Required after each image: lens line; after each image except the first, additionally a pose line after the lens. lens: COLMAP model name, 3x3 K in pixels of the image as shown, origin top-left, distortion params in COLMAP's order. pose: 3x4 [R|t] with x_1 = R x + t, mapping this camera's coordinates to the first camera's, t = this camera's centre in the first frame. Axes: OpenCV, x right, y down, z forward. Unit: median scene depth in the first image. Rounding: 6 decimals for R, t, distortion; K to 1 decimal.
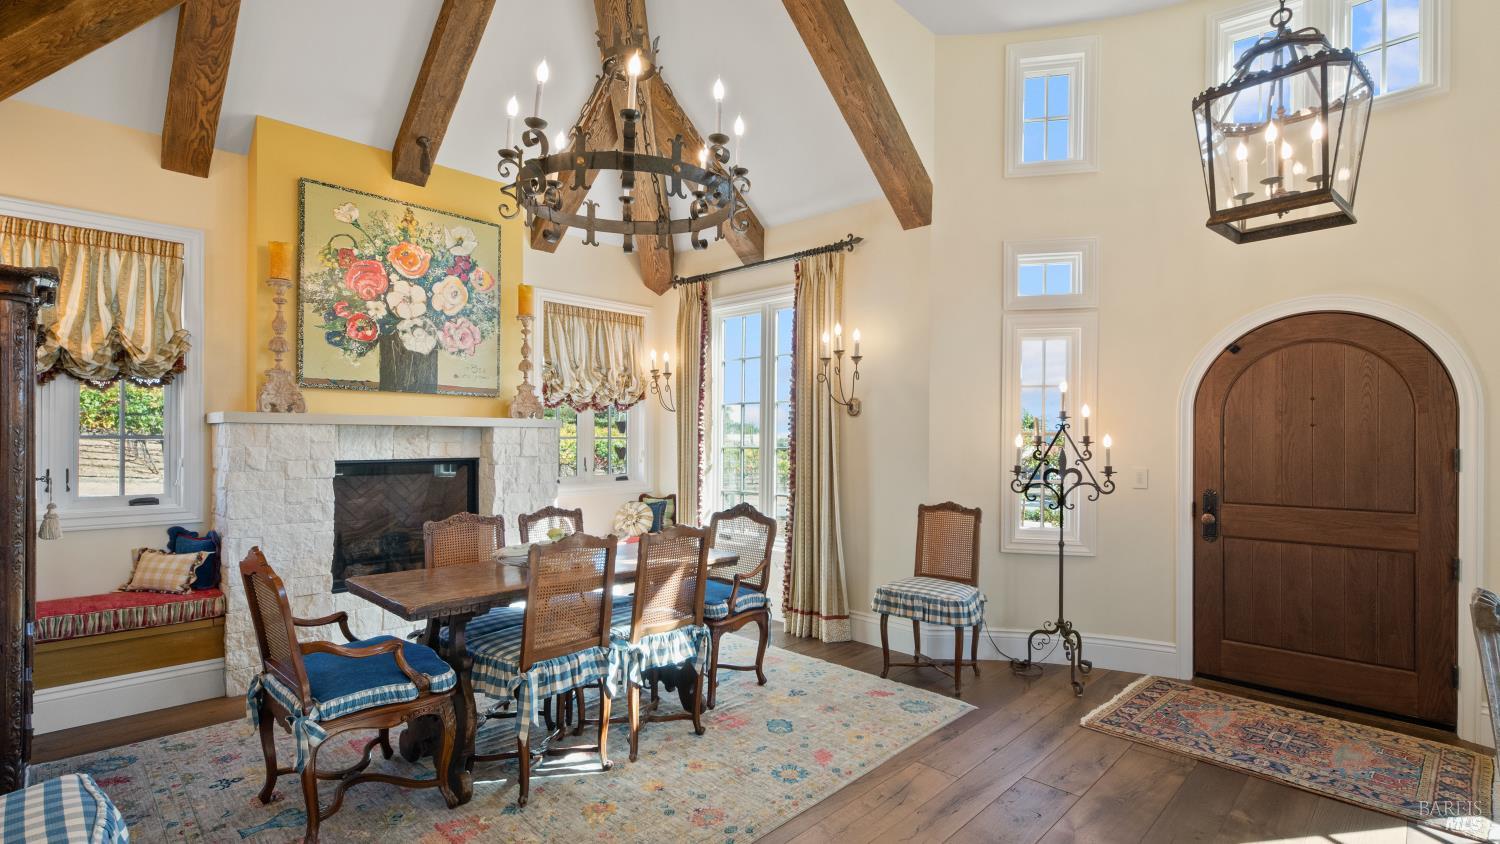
lens RADIAL K [[688.0, 0, 761.8], [0, 688.0, 438.2], [0, 0, 1]] dist [0.014253, -0.004459]
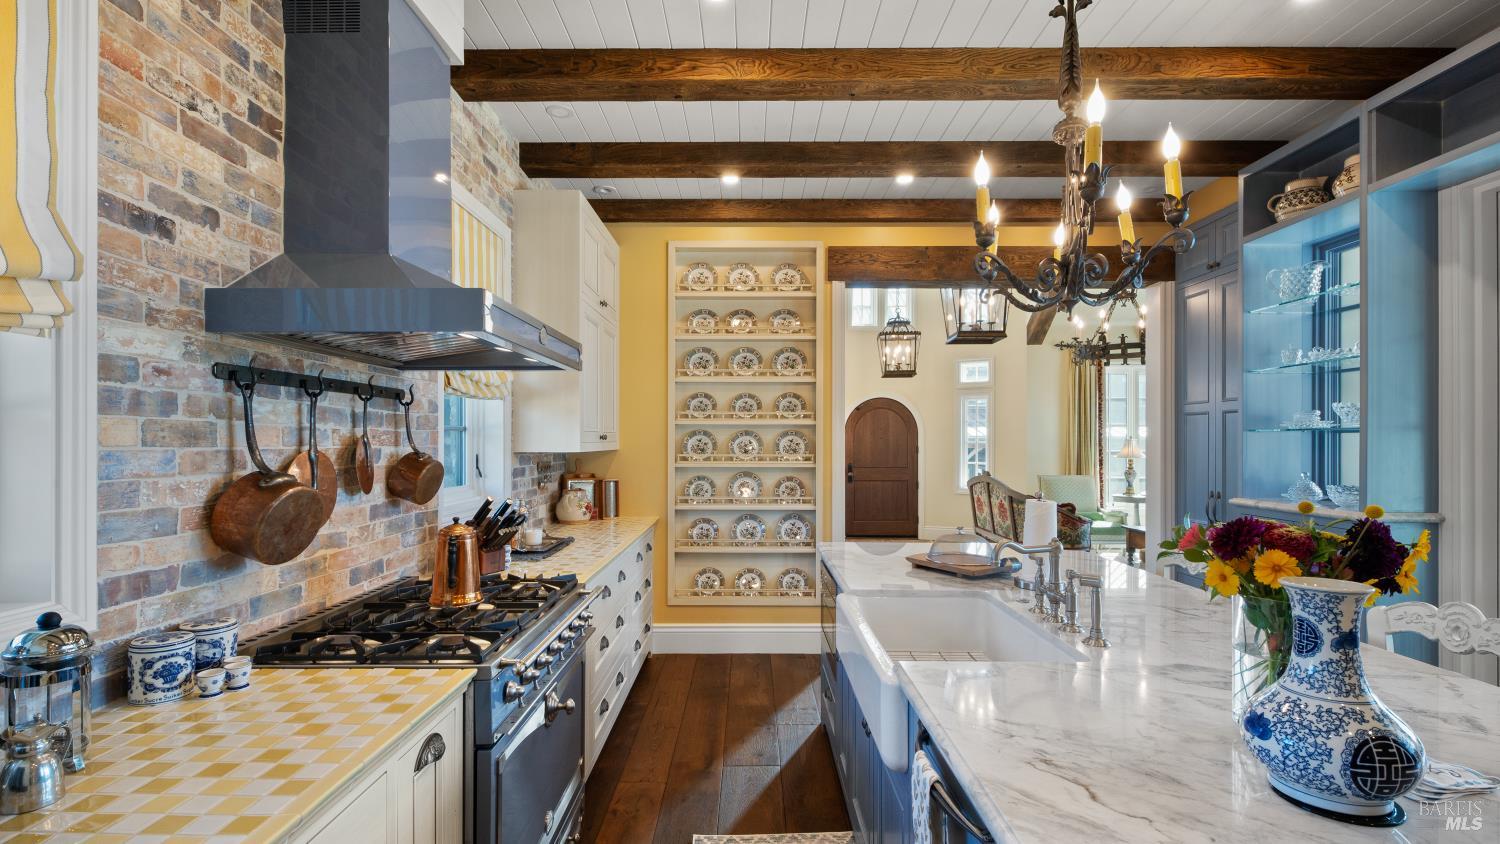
lens RADIAL K [[688.0, 0, 751.6], [0, 688.0, 438.4], [0, 0, 1]] dist [0.014253, -0.004459]
pose [[0.713319, -0.003492, 0.700831, -1.279280], [0.006817, 0.999975, -0.001956, -0.014111], [-0.700806, 0.006173, 0.713325, -0.510954]]
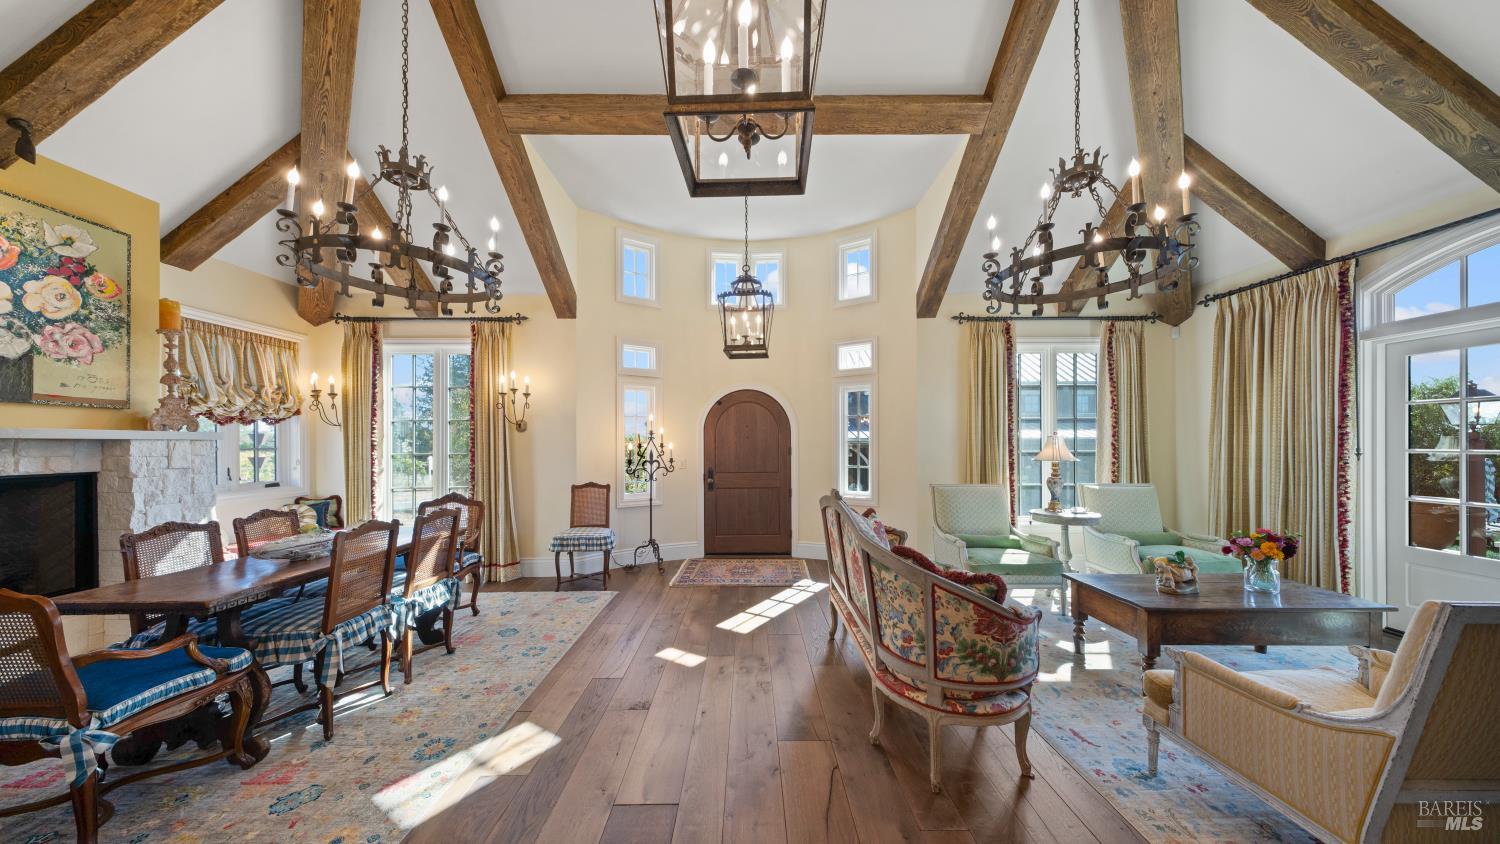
lens RADIAL K [[449.0, 0, 748.4], [0, 449.0, 443.8], [0, 0, 1]] dist [-0.002231, 0.000287]
pose [[0.716639, -0.010565, 0.697364, -0.223801], [0.011991, 0.999924, 0.002825, -0.002020], [-0.697341, 0.006338, 0.716711, -0.079479]]
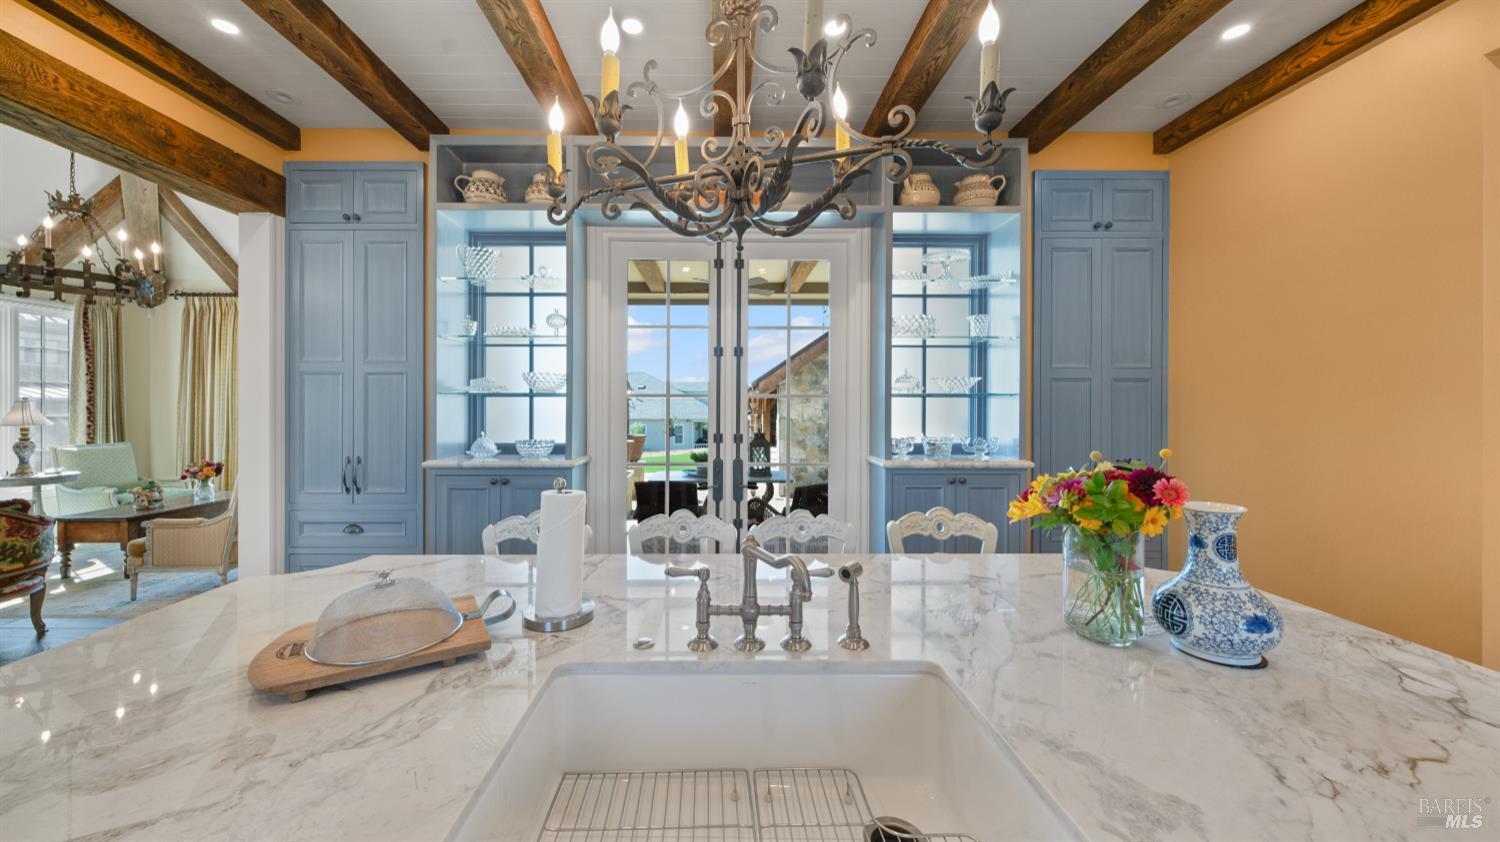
lens RADIAL K [[548.6, 0, 712.8], [0, 548.6, 401.2], [0, 0, 1]] dist [0.008592, -0.000520]
pose [[-0.685456, -0.004548, 0.728099, -0.987619], [-0.002228, 0.999989, 0.004149, -0.015296], [-0.728110, 0.001222, -0.685459, -0.110861]]
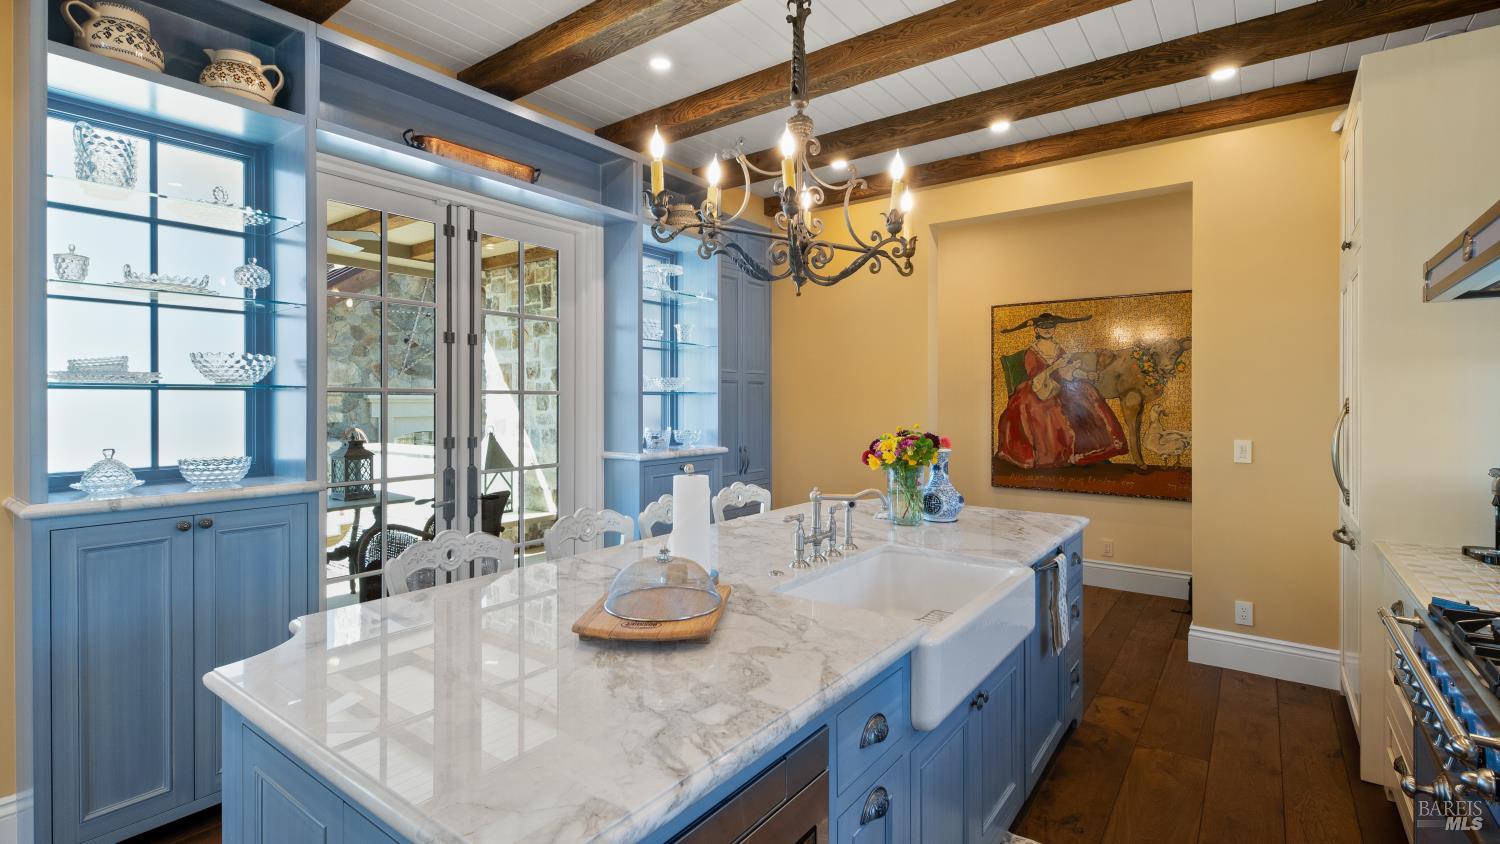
lens RADIAL K [[701.9, 0, 779.1], [0, 701.9, 400.0], [0, 0, 1]] dist [-0.002184, -0.000511]
pose [[-0.989244, -0.008350, -0.146037, -0.686021], [-0.008816, 0.999958, 0.002545, -0.015135], [0.146009, 0.003805, -0.989276, 0.218520]]
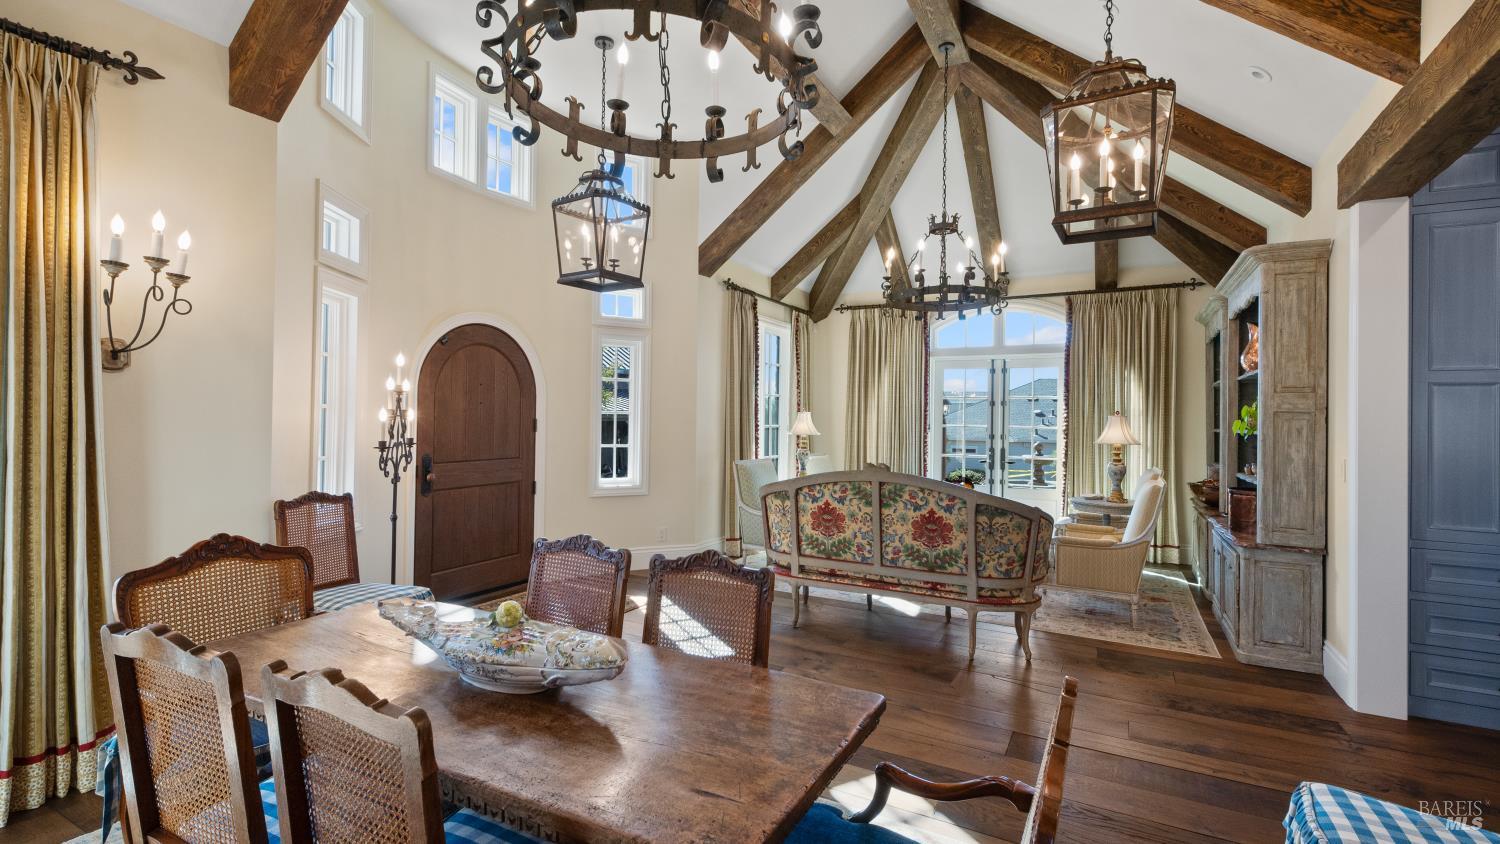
lens RADIAL K [[688.0, 0, 747.1], [0, 688.0, 409.6], [0, 0, 1]] dist [0.014253, -0.004459]
pose [[-0.267321, 0.000298, 0.963607, -0.617006], [-0.014265, 0.999889, -0.004267, -0.005618], [-0.963502, -0.014886, -0.267287, 0.720942]]
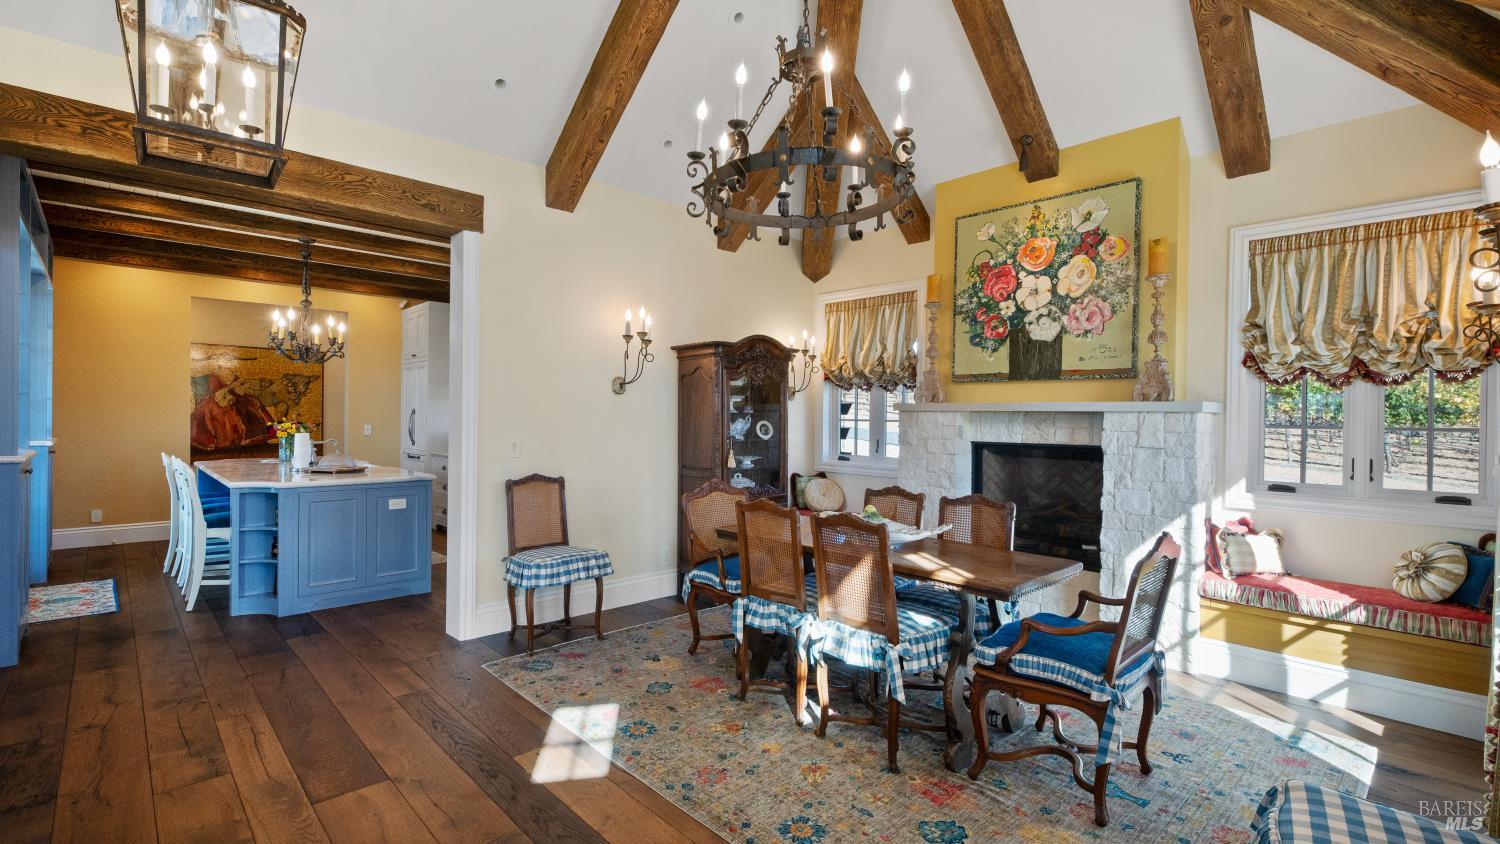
lens RADIAL K [[688.0, 0, 741.2], [0, 688.0, 416.1], [0, 0, 1]] dist [0.014253, -0.004459]
pose [[-0.056004, -0.007977, -0.998399, 0.584240], [-0.015064, 0.999861, -0.007144, 0.002555], [0.998317, 0.014640, -0.056117, 0.643636]]
